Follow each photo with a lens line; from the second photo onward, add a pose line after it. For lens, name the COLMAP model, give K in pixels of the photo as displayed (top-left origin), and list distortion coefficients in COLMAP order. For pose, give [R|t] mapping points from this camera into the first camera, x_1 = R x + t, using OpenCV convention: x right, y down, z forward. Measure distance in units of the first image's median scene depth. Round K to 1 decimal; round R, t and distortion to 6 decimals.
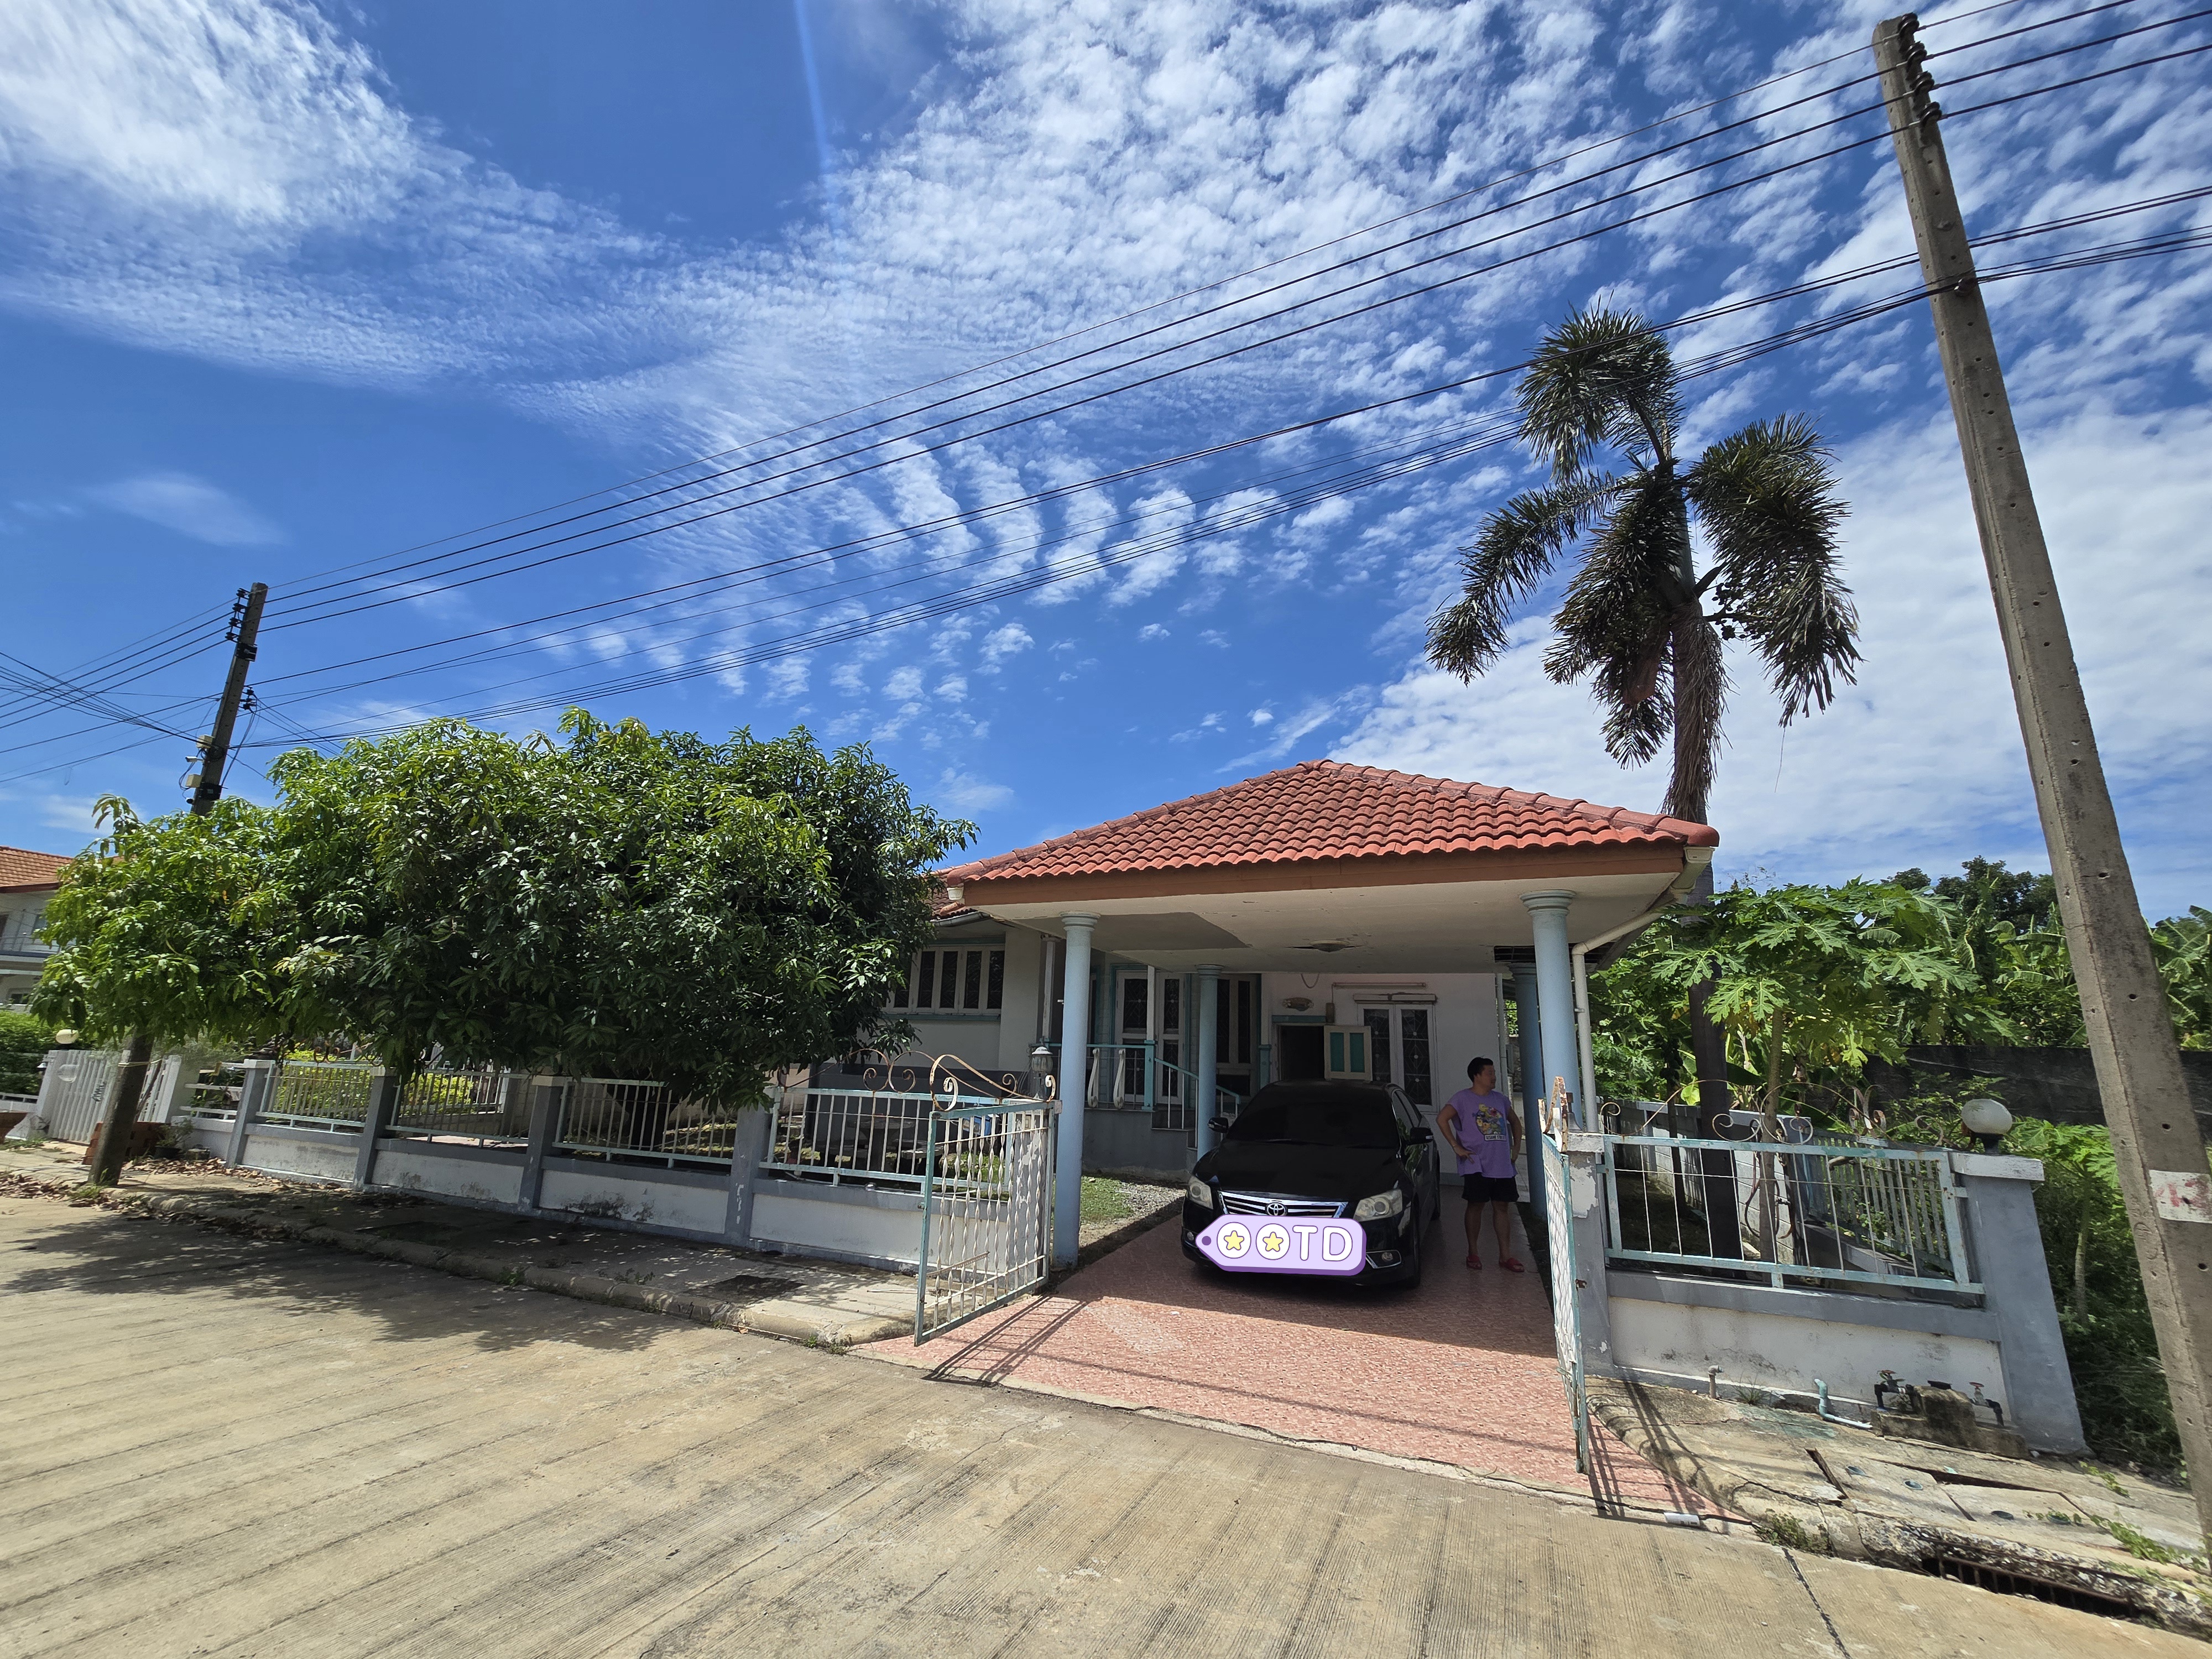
lens RADIAL K [[957.7, 0, 1101.6], [0, 957.7, 830.3], [0, 0, 1]] dist [-0.001803, -0.000521]
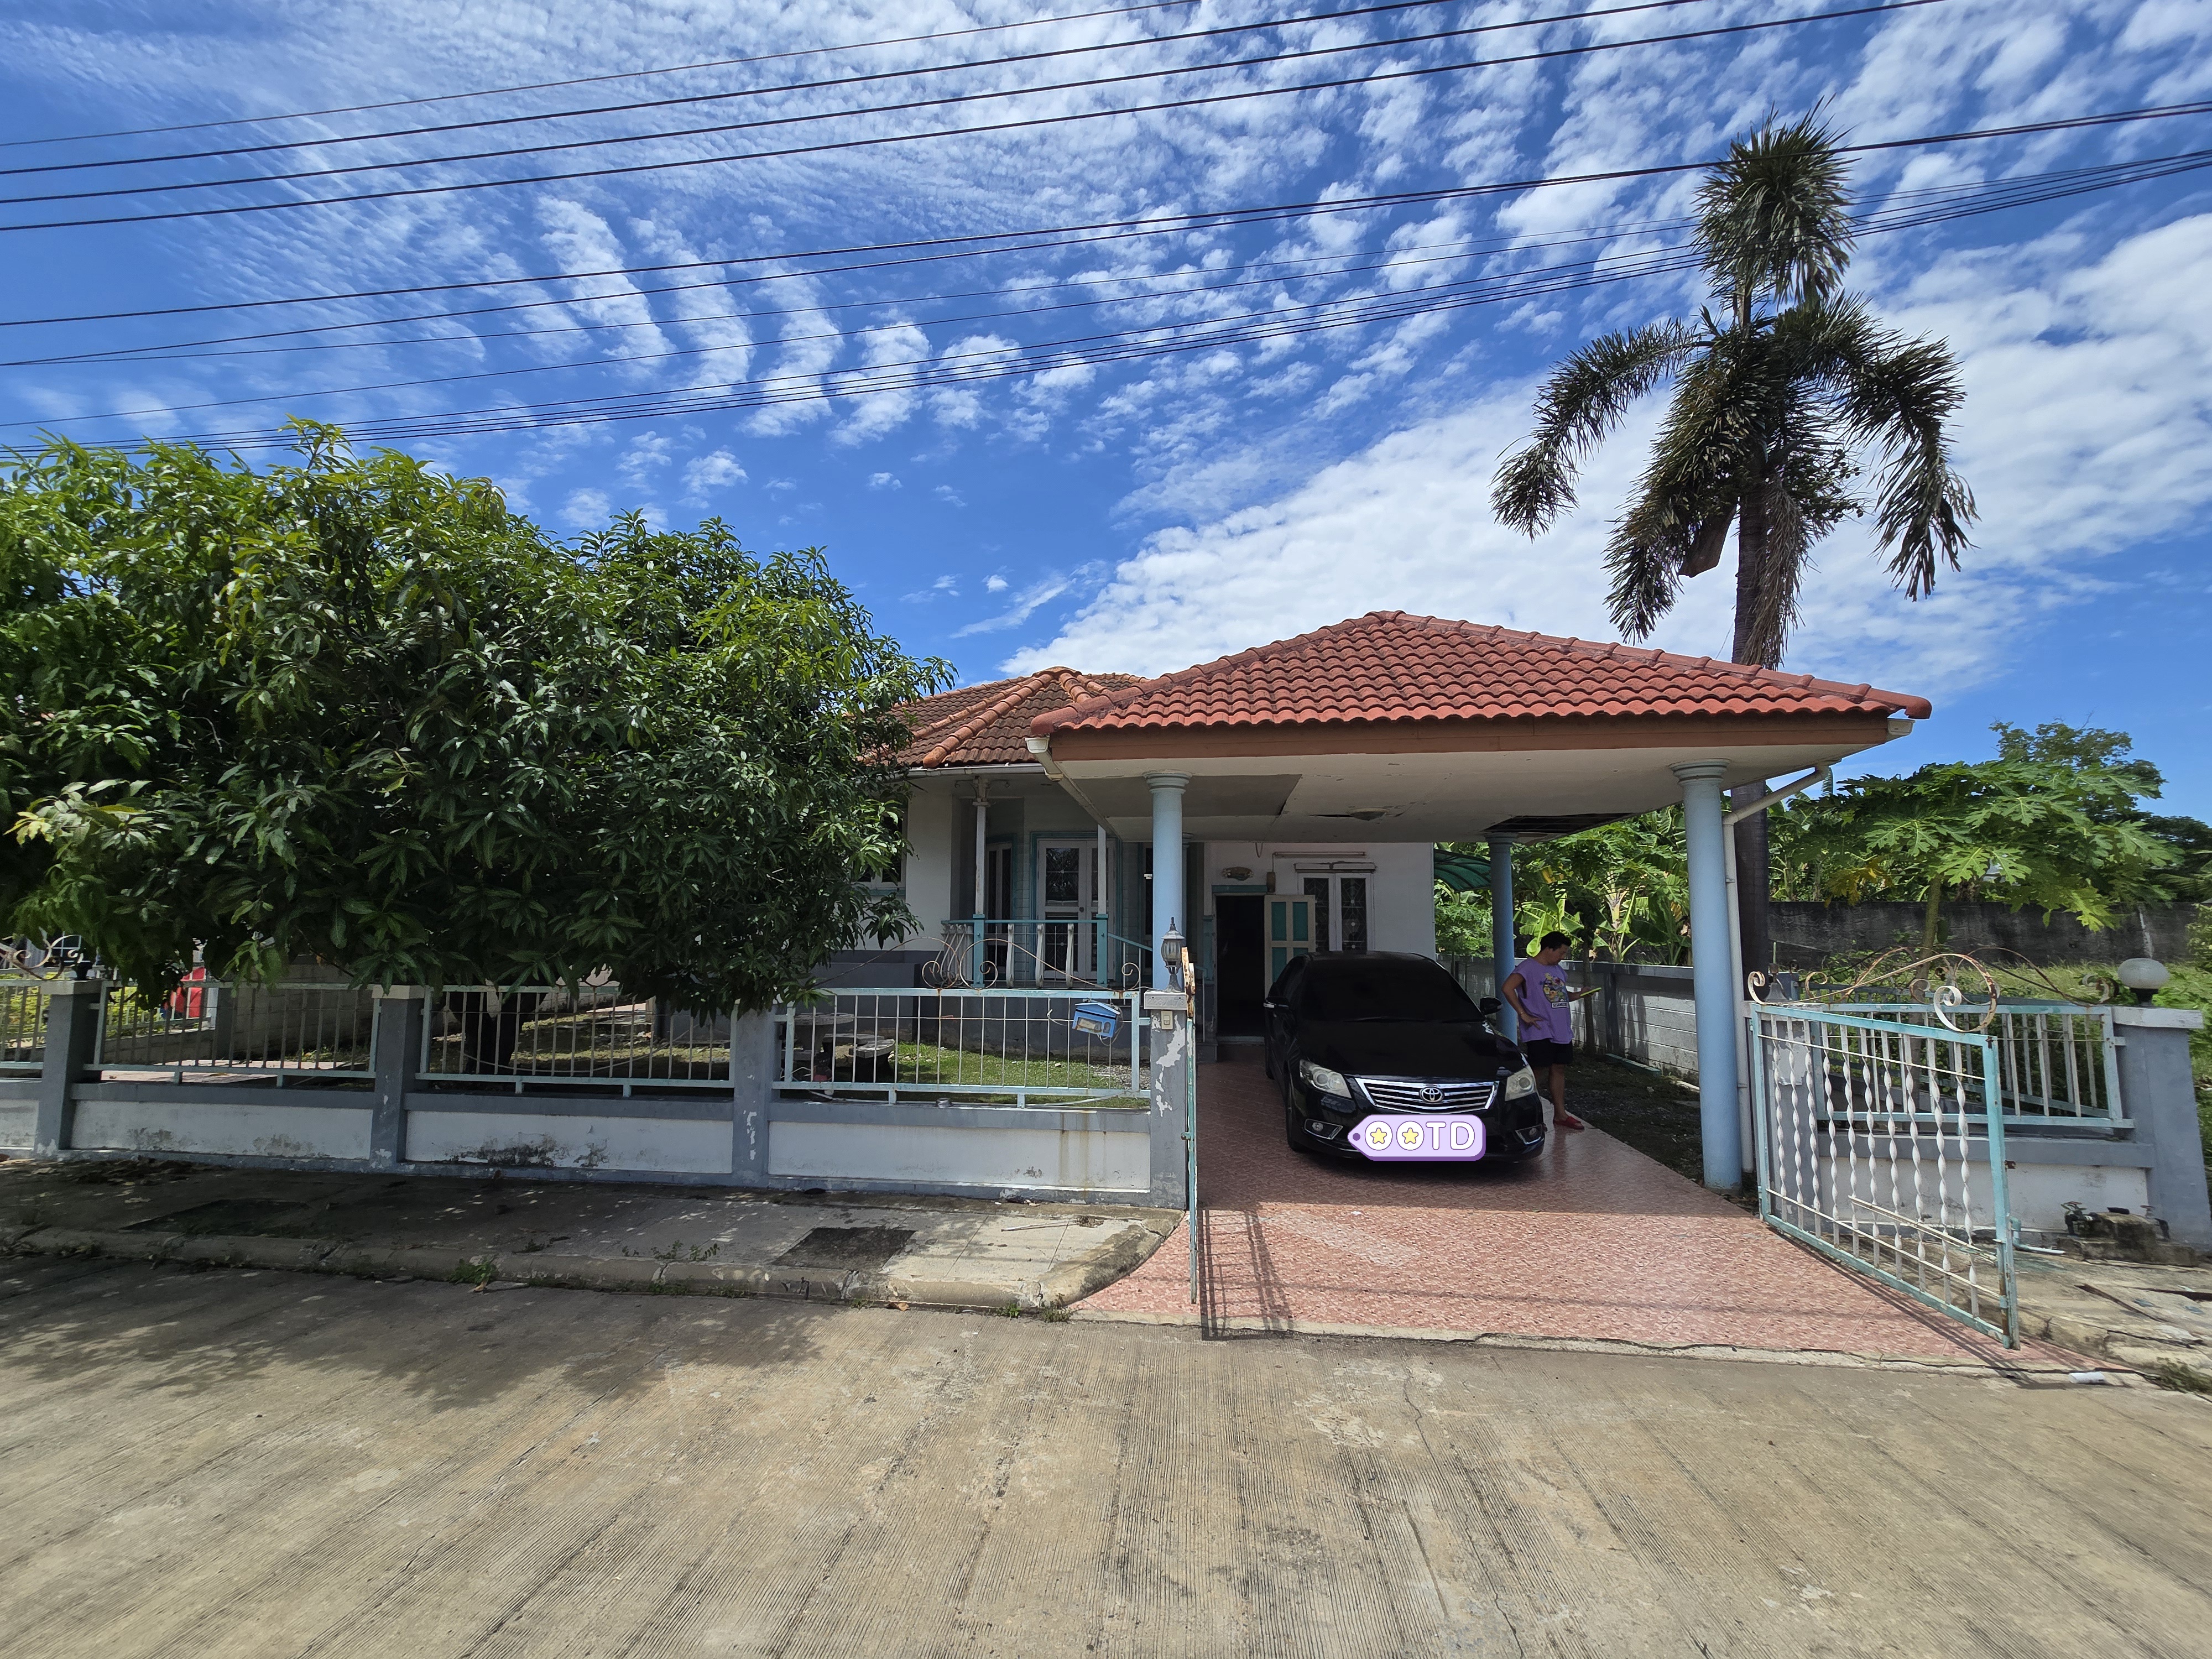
lens RADIAL K [[948.2, 0, 1109.1], [0, 948.2, 829.8], [0, 0, 1]] dist [-0.000423, 0.000560]
pose [[0.951826, 0.004540, 0.306605, -0.217077], [-0.046197, 0.990601, 0.128747, 0.019462], [-0.303139, -0.136709, 0.943089, 0.138365]]
